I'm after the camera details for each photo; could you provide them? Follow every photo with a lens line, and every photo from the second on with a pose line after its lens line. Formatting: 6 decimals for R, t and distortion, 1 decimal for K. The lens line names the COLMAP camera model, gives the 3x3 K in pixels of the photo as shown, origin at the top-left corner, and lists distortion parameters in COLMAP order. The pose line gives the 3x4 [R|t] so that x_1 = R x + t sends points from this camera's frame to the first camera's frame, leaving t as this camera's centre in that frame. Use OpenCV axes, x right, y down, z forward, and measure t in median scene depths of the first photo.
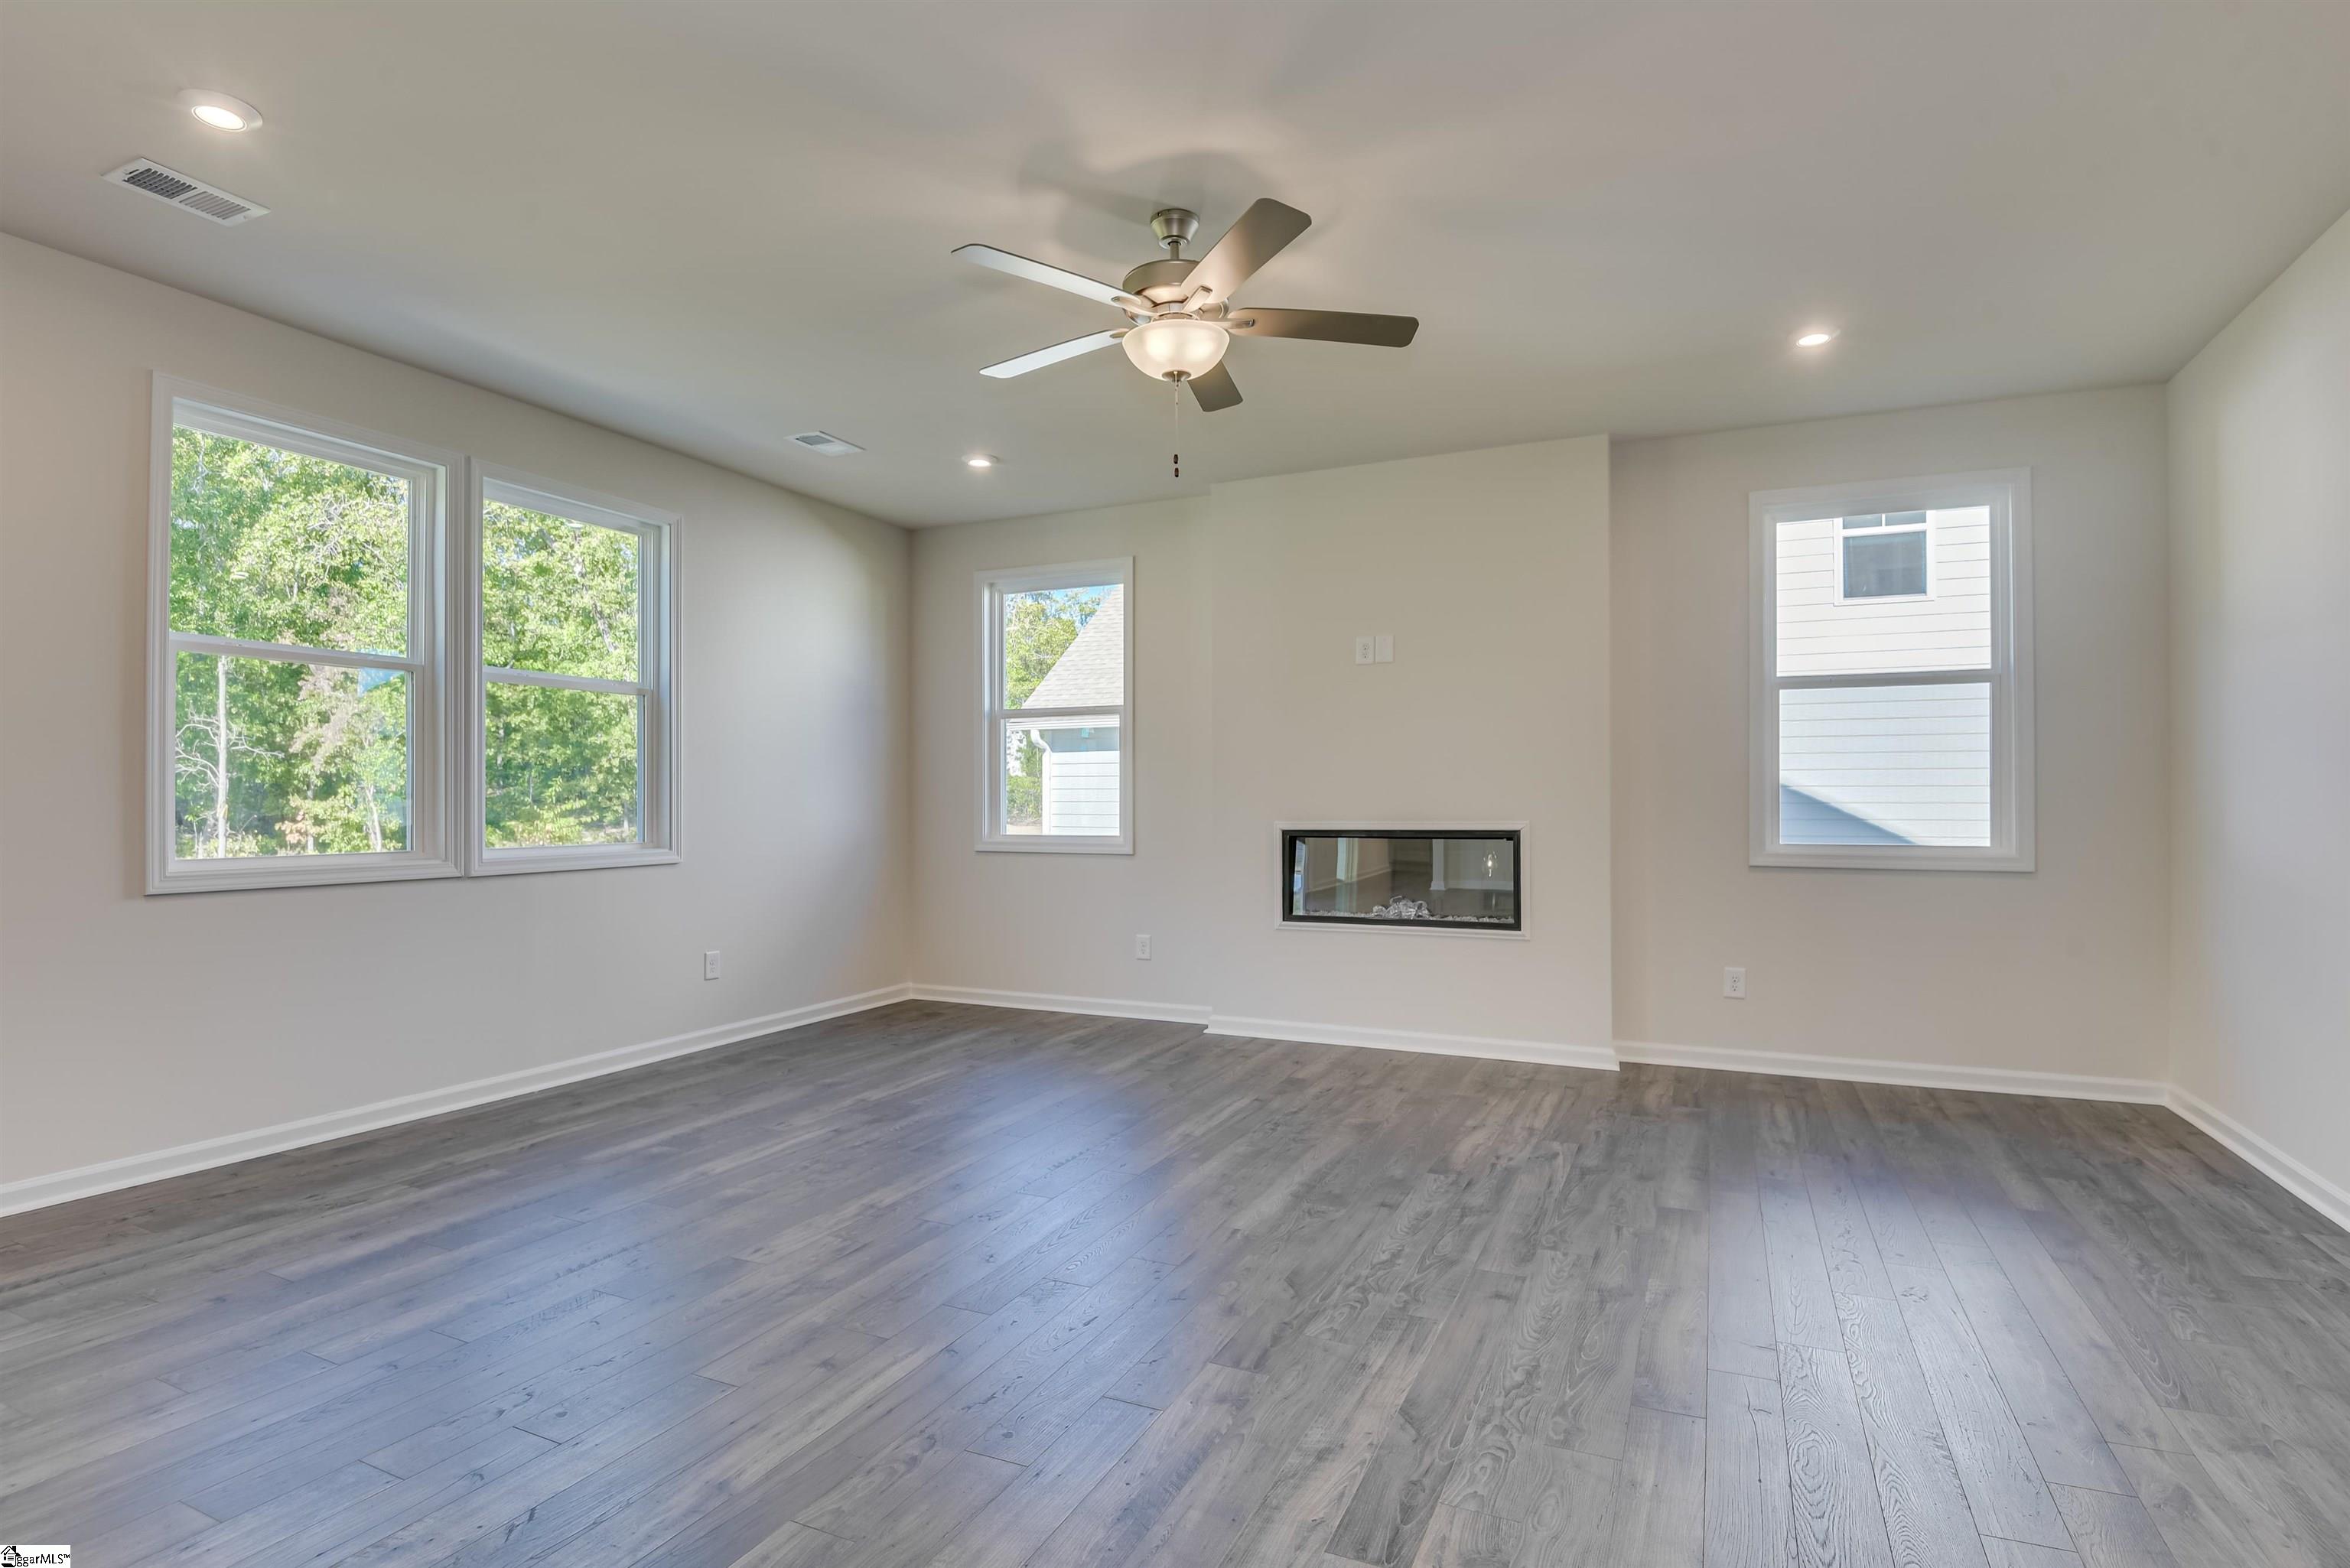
lens RADIAL K [[1171.8, 0, 1173.0], [0, 1171.8, 798.0], [0, 0, 1]] dist [-0.038615, -0.001547]
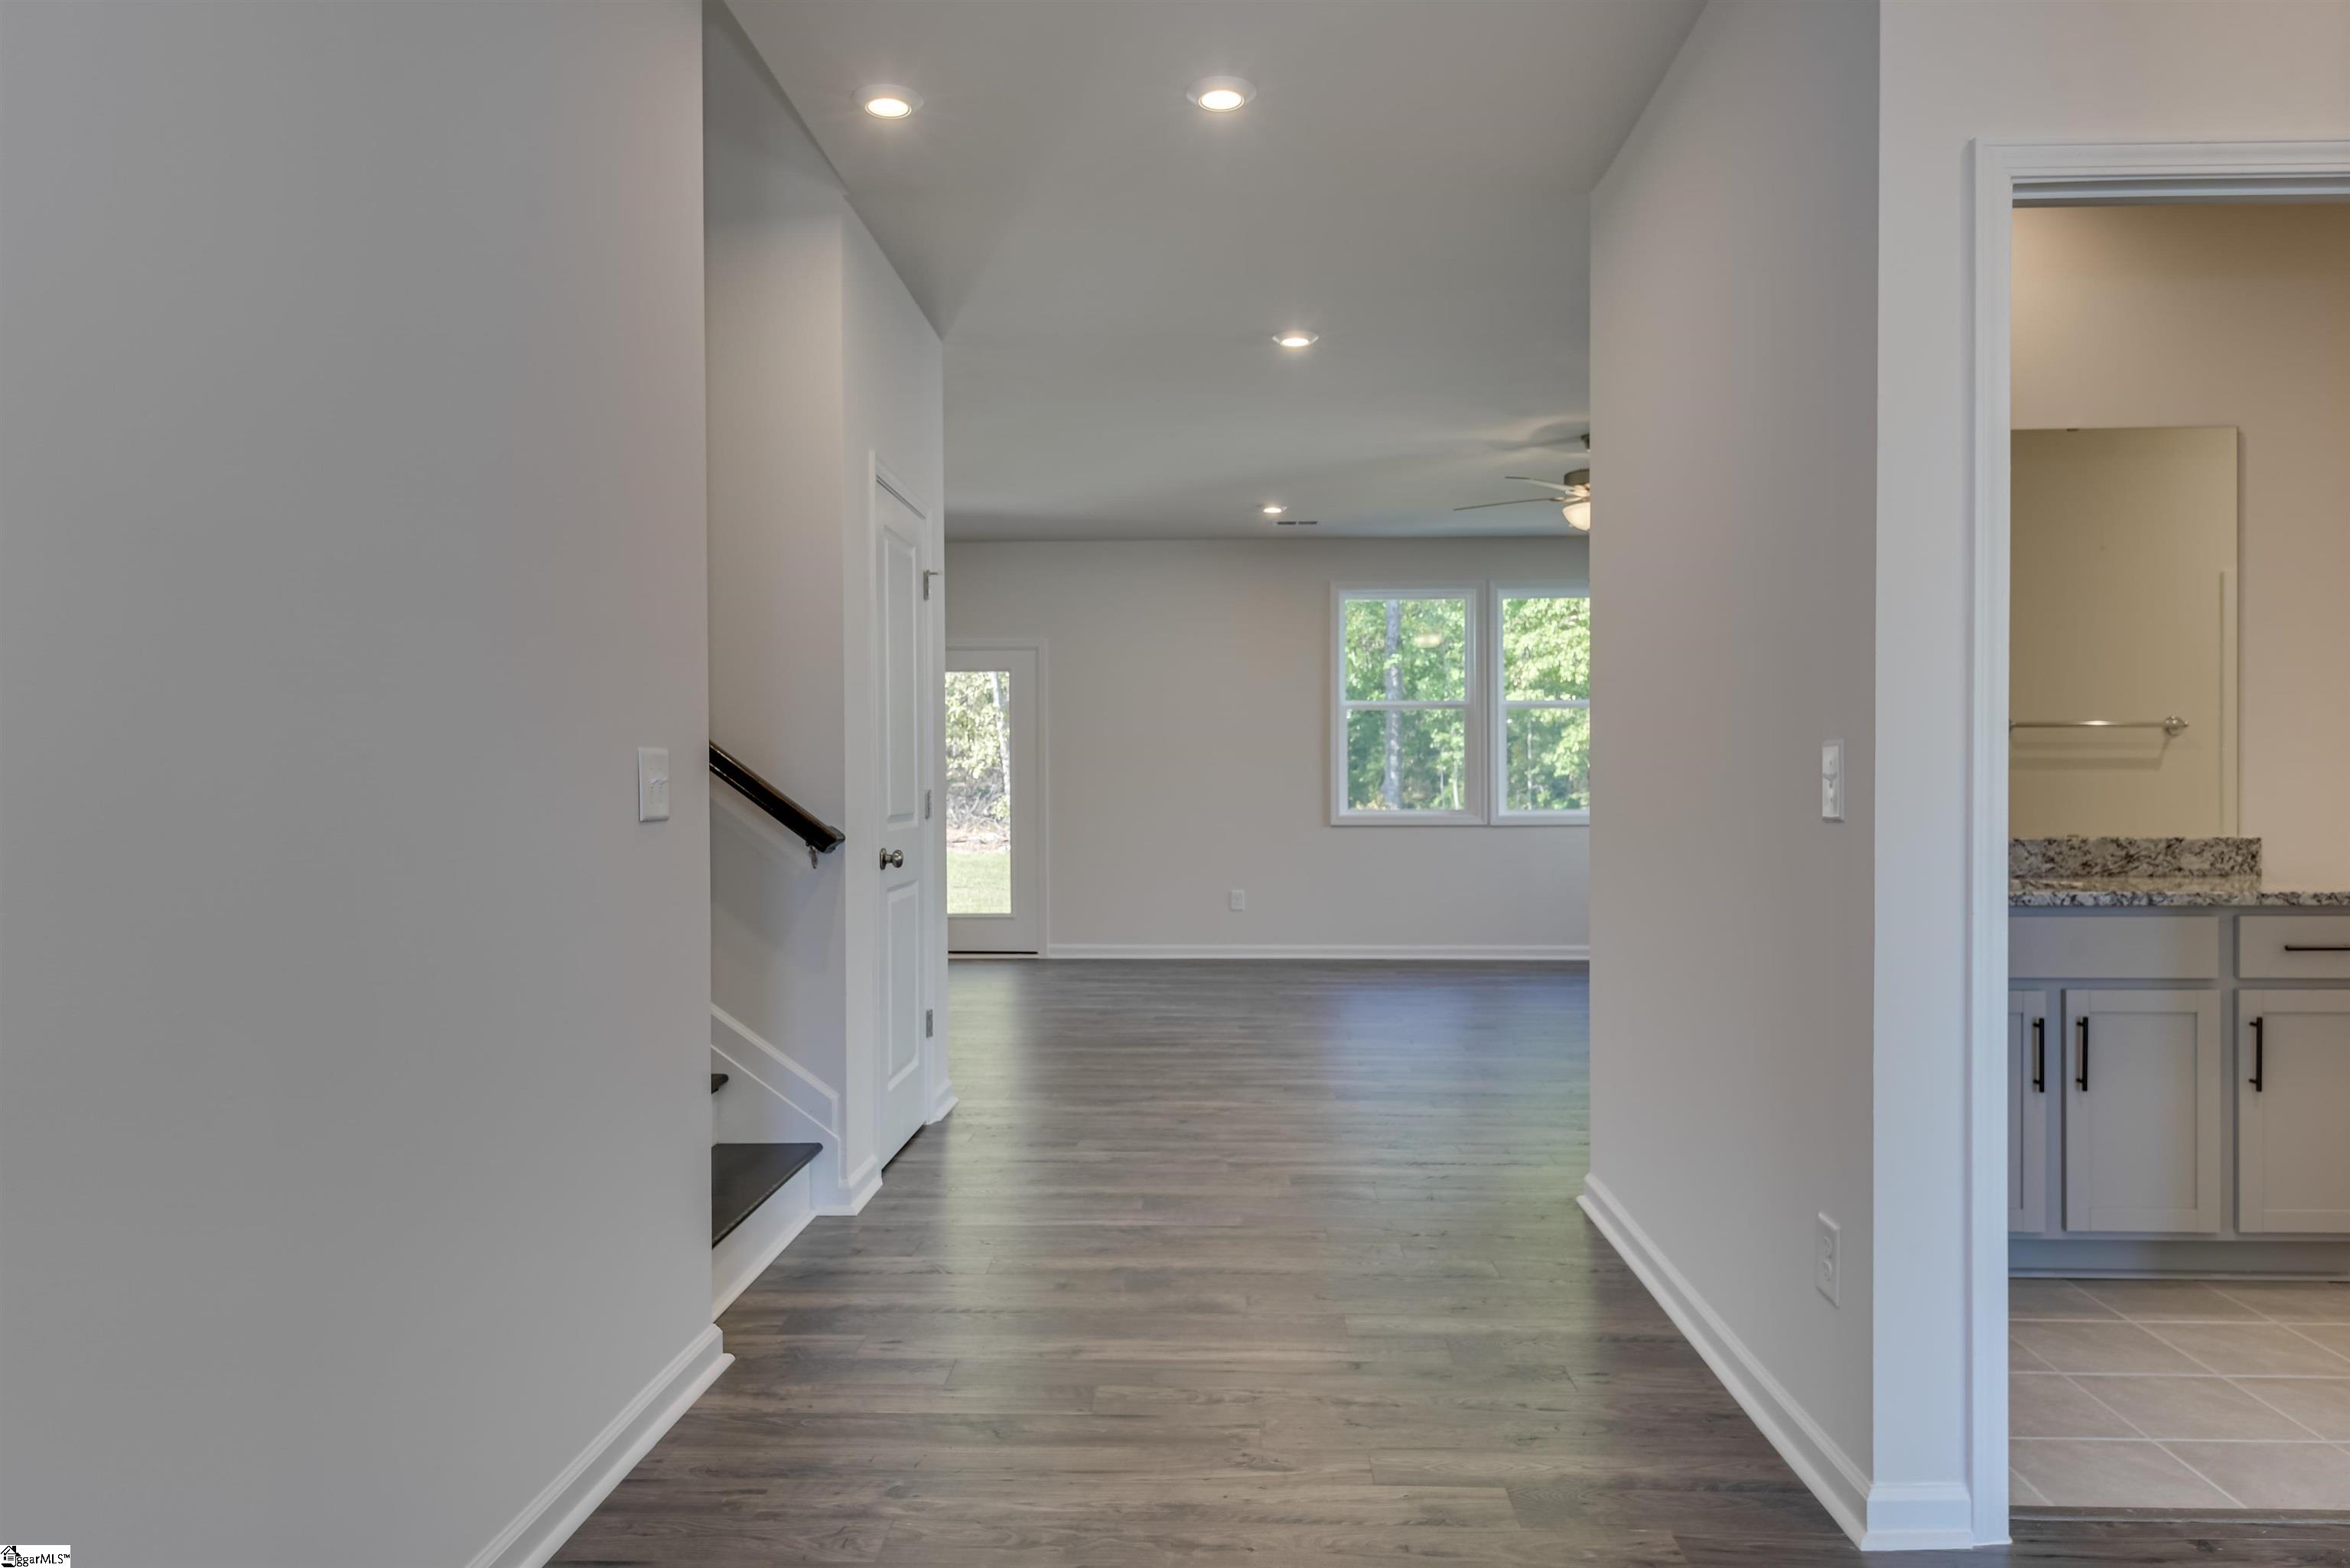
lens RADIAL K [[1591.6, 0, 1175.0], [0, 1591.6, 784.0], [0, 0, 1]] dist [-0.002161, -0.000708]
pose [[0.396117, 0.002255, -0.918197, 1.983640], [0.003630, 0.999985, 0.004021, -0.007127], [0.918193, -0.004926, 0.396103, -0.529069]]
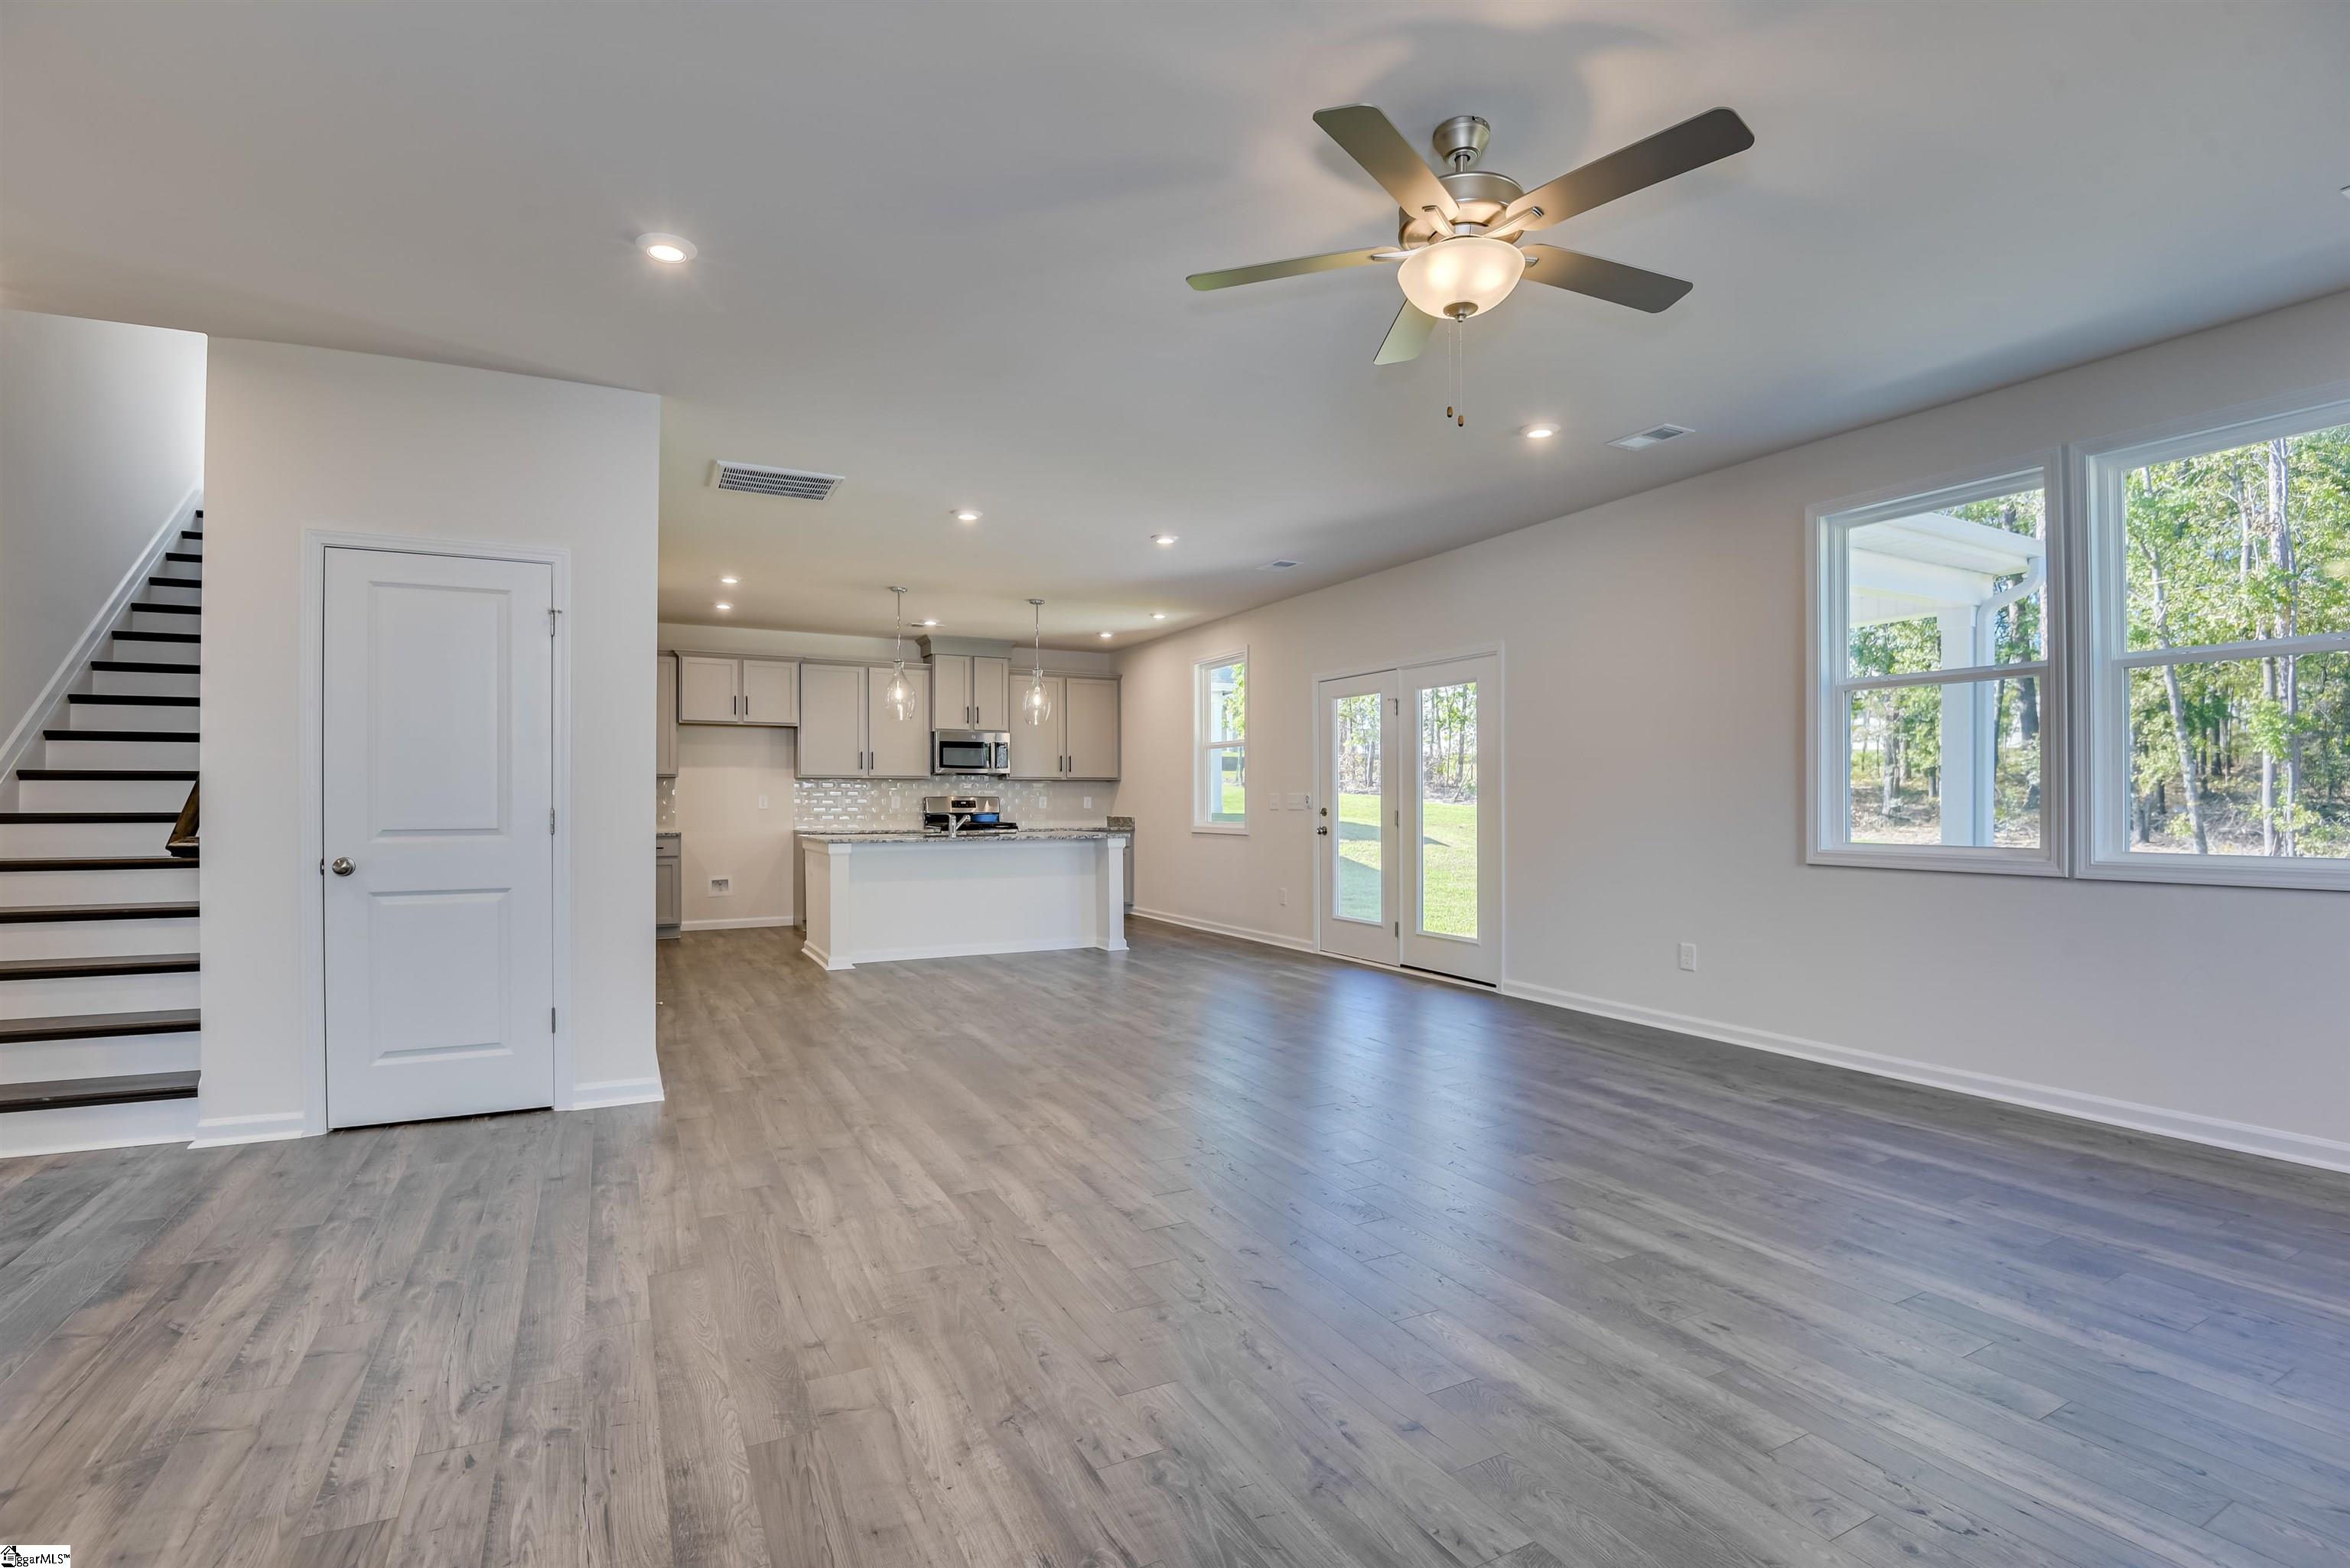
lens RADIAL K [[1090.7, 0, 1165.3], [0, 1090.7, 796.6], [0, 0, 1]] dist [-0.034050, -0.000959]
pose [[-0.619035, 0.000367, -0.785363, 0.805000], [0.004400, 0.999986, -0.003001, -0.001351], [0.785351, -0.005313, -0.619028, 1.374545]]
